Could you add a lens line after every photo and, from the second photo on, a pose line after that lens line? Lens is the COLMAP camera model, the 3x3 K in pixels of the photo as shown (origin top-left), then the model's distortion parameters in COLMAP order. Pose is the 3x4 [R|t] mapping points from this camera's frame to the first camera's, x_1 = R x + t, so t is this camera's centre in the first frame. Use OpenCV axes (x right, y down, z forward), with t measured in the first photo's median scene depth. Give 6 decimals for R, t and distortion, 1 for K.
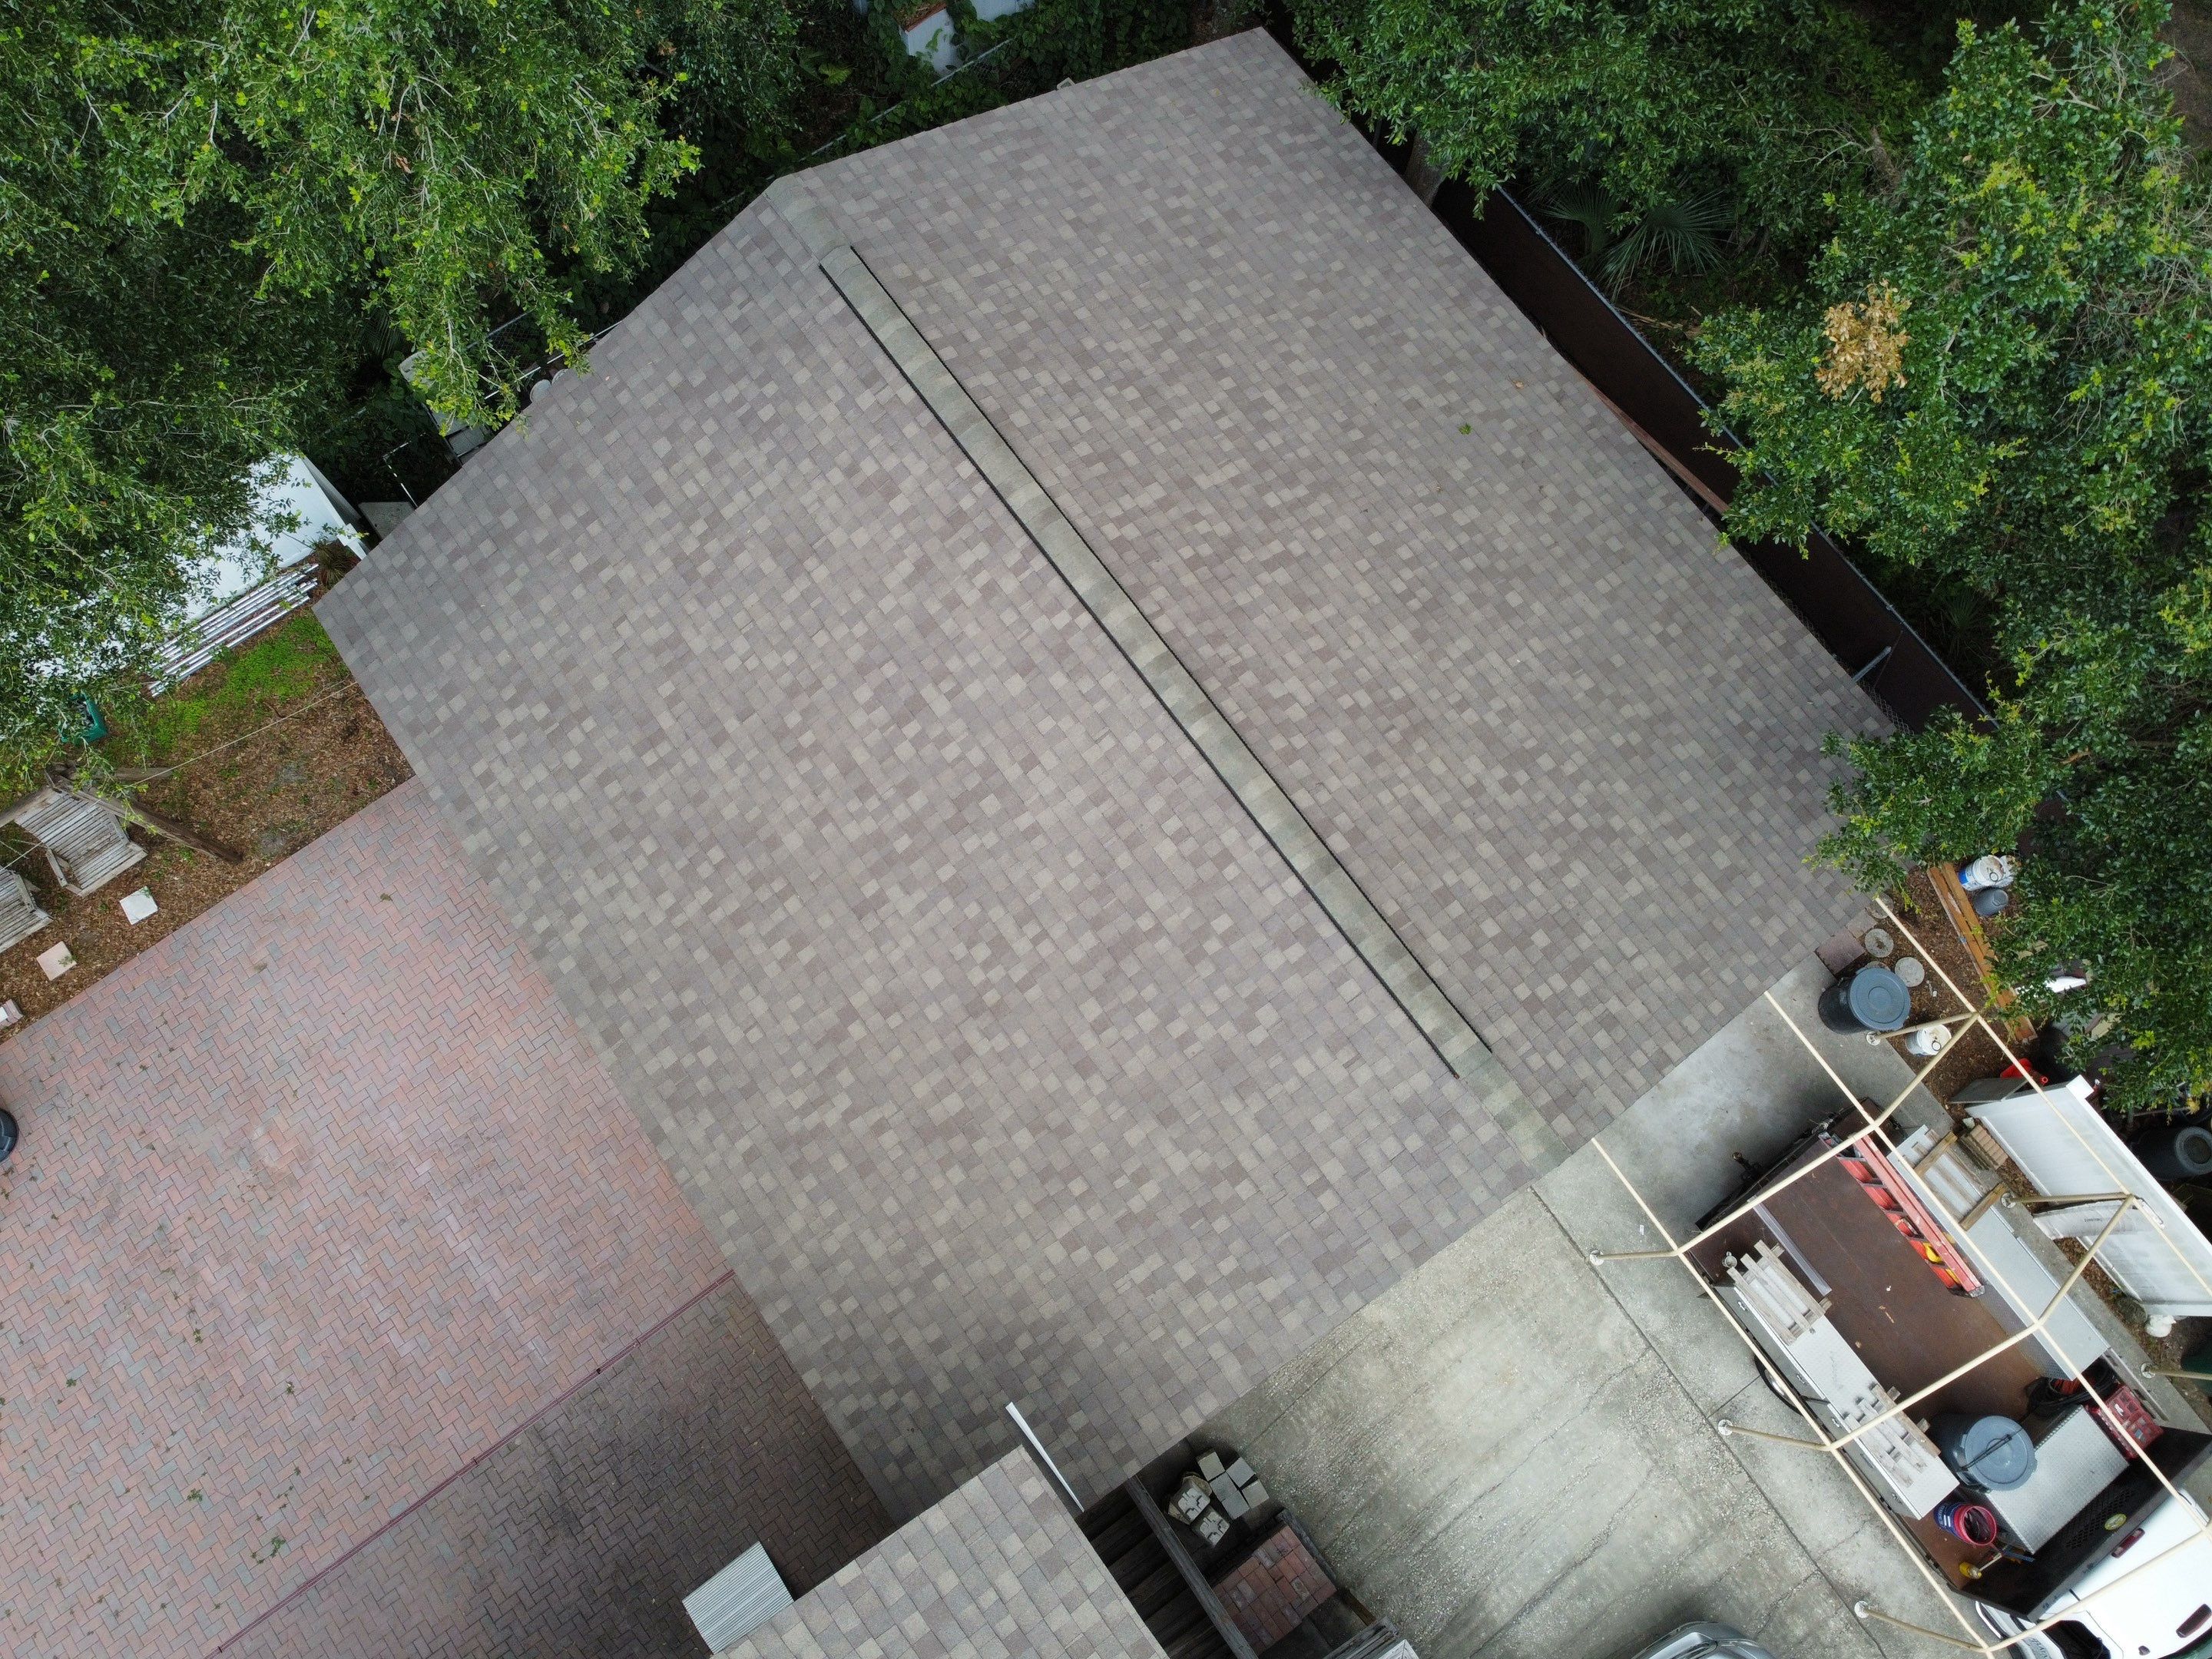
lens RADIAL K [[1680.0, 0, 1084.8], [0, 1680.0, 814.1], [0, 0, 1]] dist [0.004644, -0.007084]
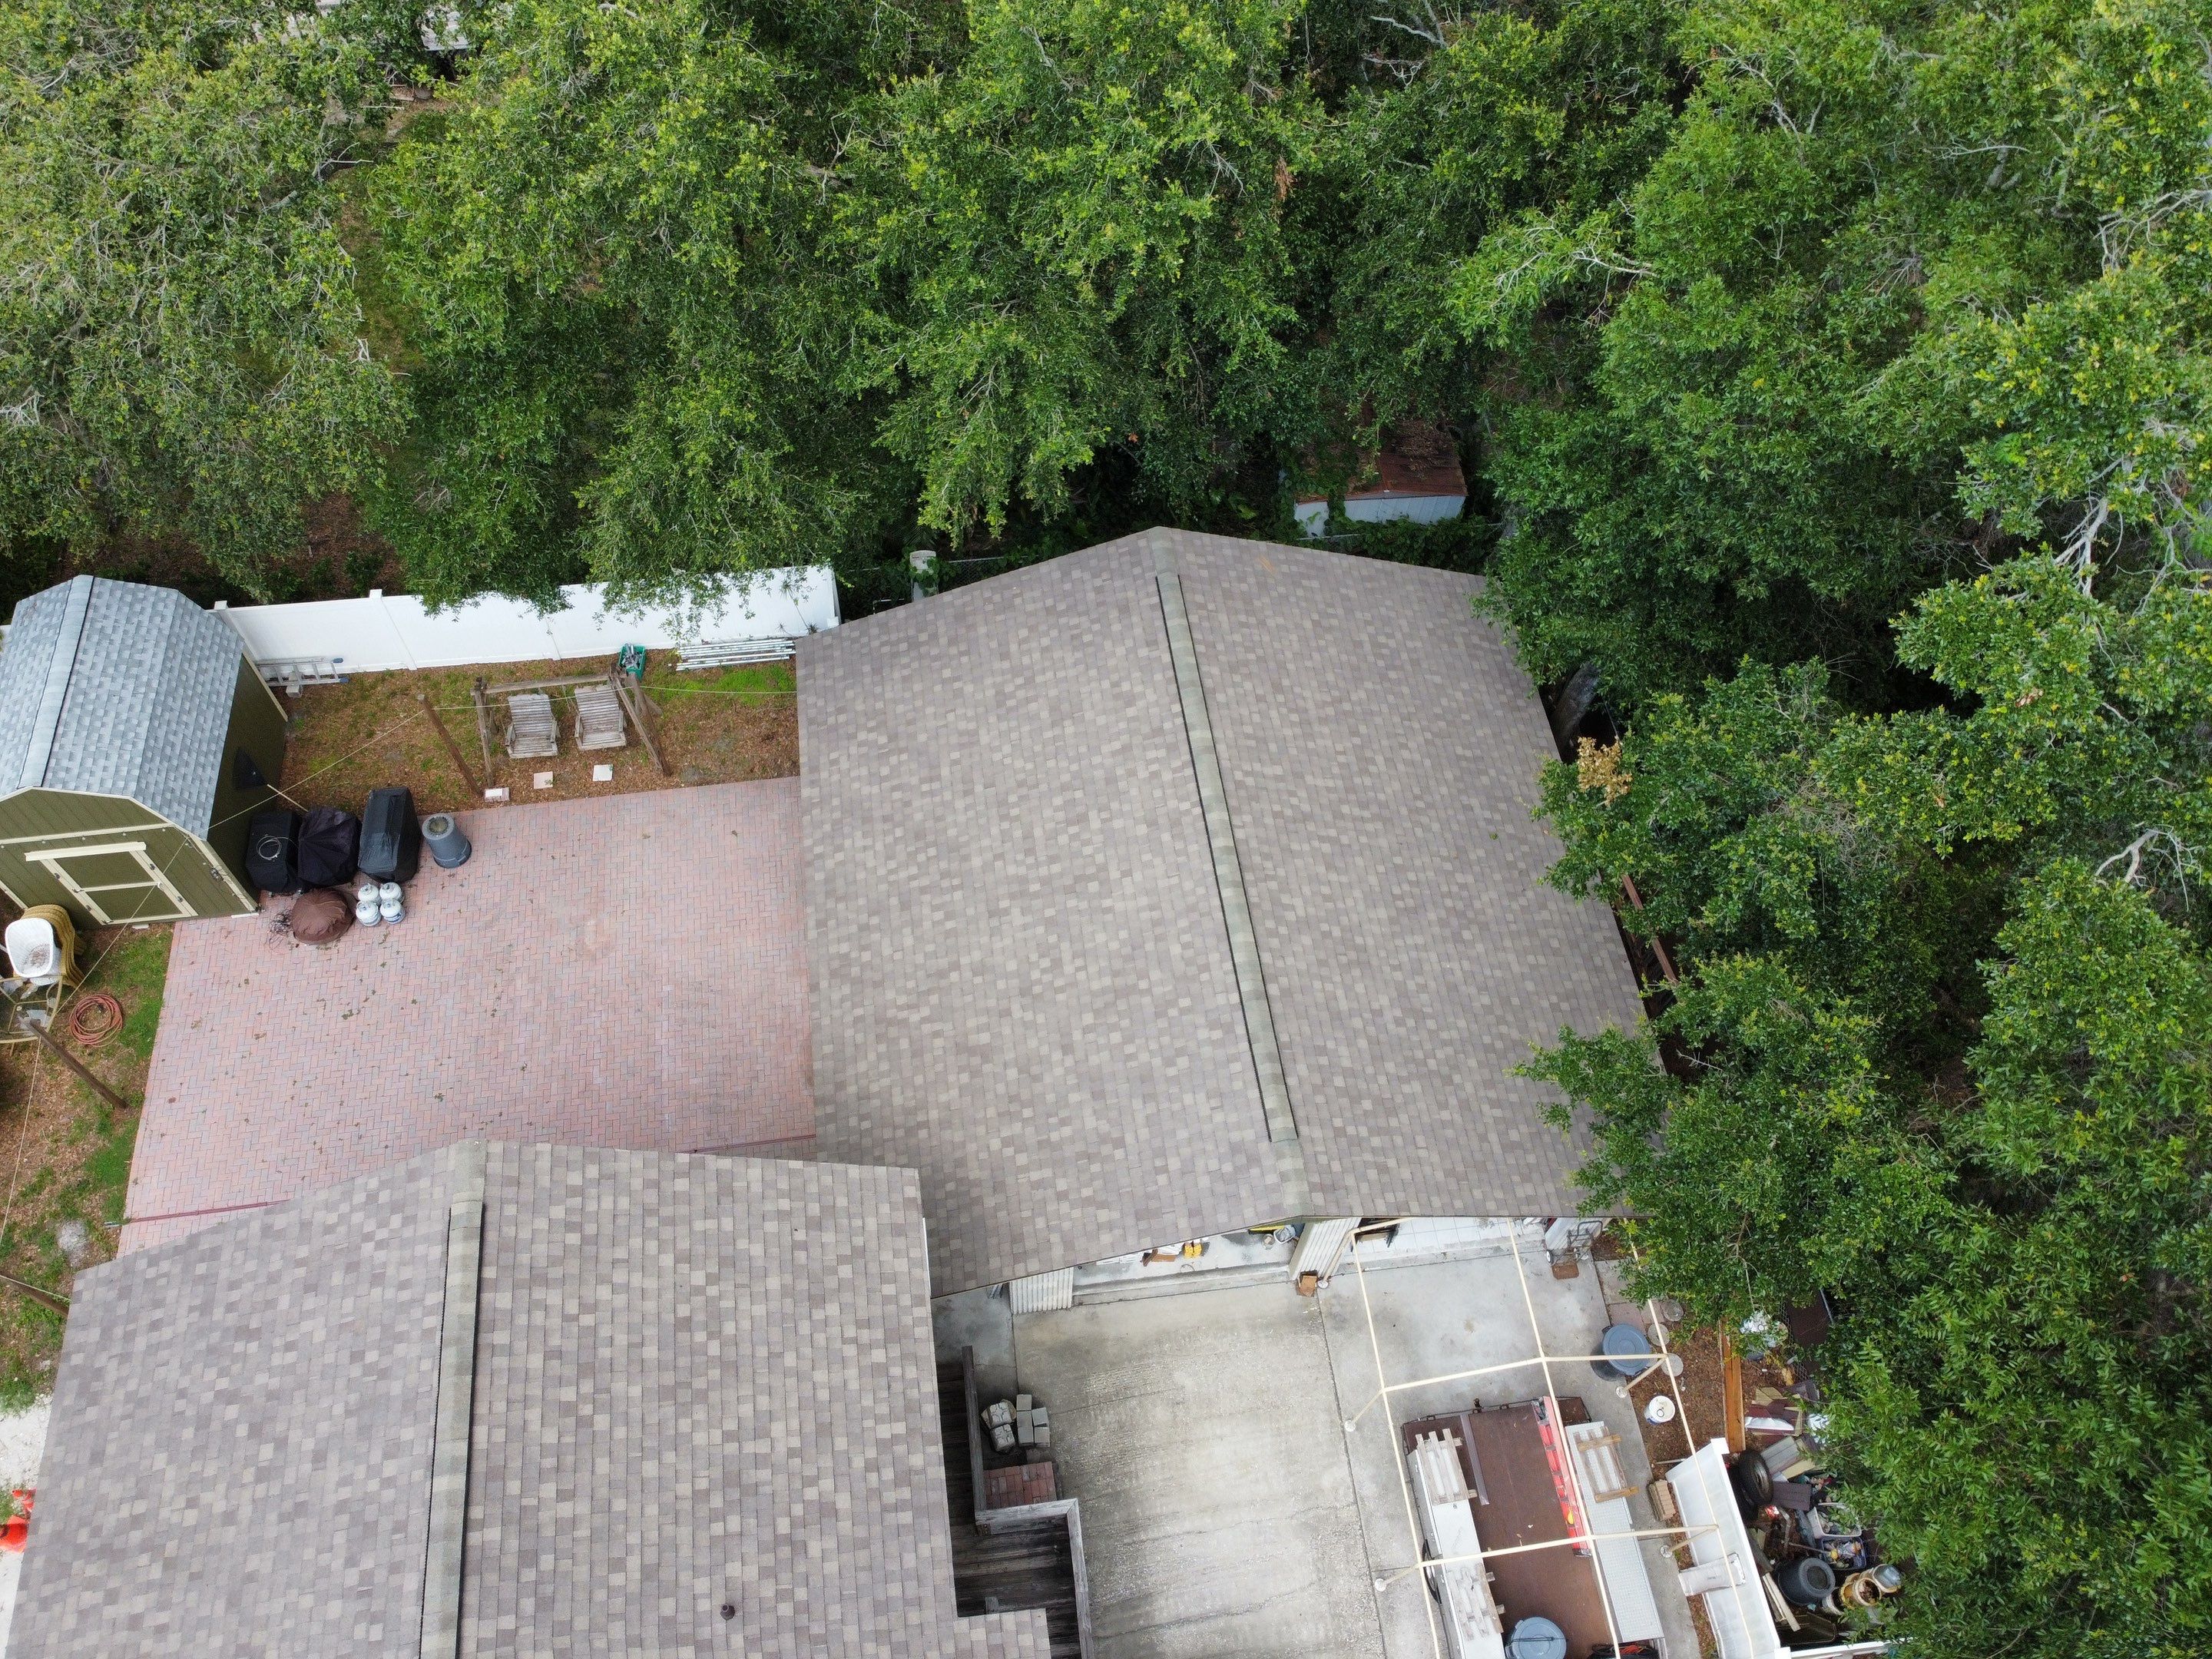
lens RADIAL K [[1680.0, 0, 1080.2], [0, 1680.0, 805.7], [0, 0, 1]] dist [0.004644, -0.007084]
pose [[0.877963, 0.409896, -0.247320, 0.278366], [-0.464358, 0.854791, -0.231740, 0.286416], [0.116418, 0.318305, 0.940813, -0.502712]]
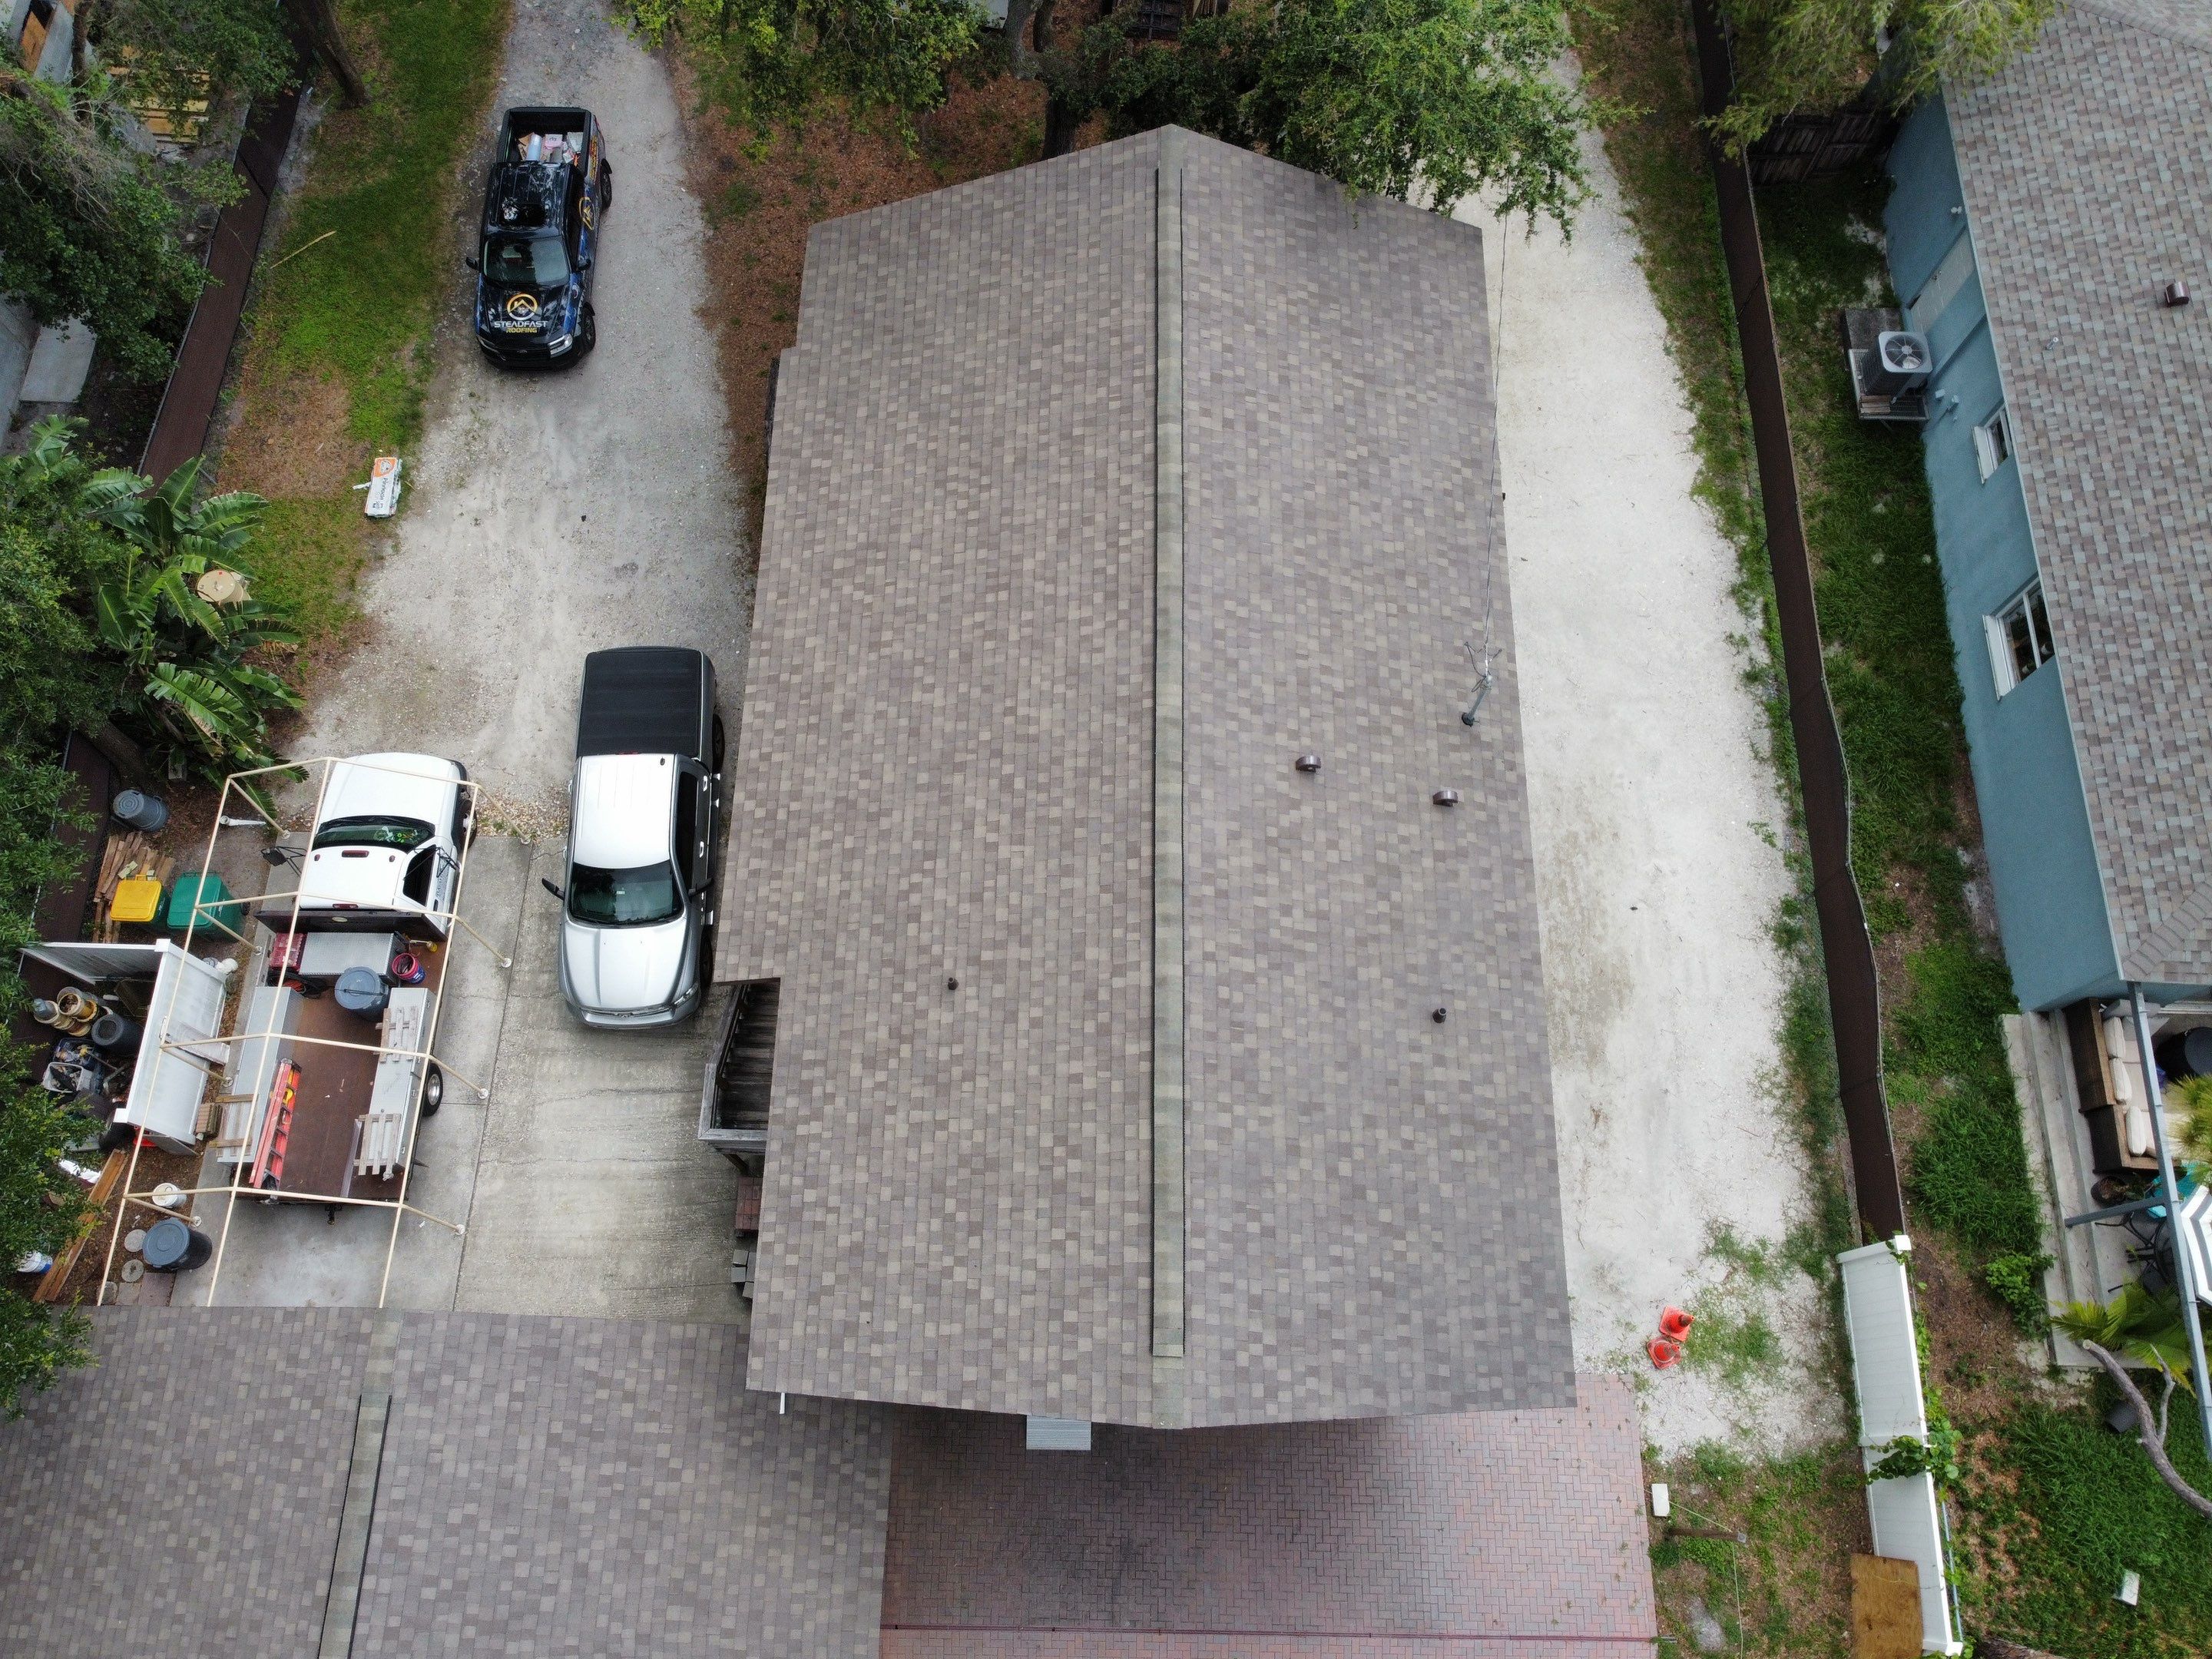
lens RADIAL K [[1680.0, 0, 1080.5], [0, 1680.0, 814.3], [0, 0, 1]] dist [0.004644, -0.007084]
pose [[-0.793643, -0.571823, 0.207722, -0.236639], [0.581953, -0.614000, 0.533230, 0.030152], [-0.177372, 0.544079, 0.820071, -0.516470]]
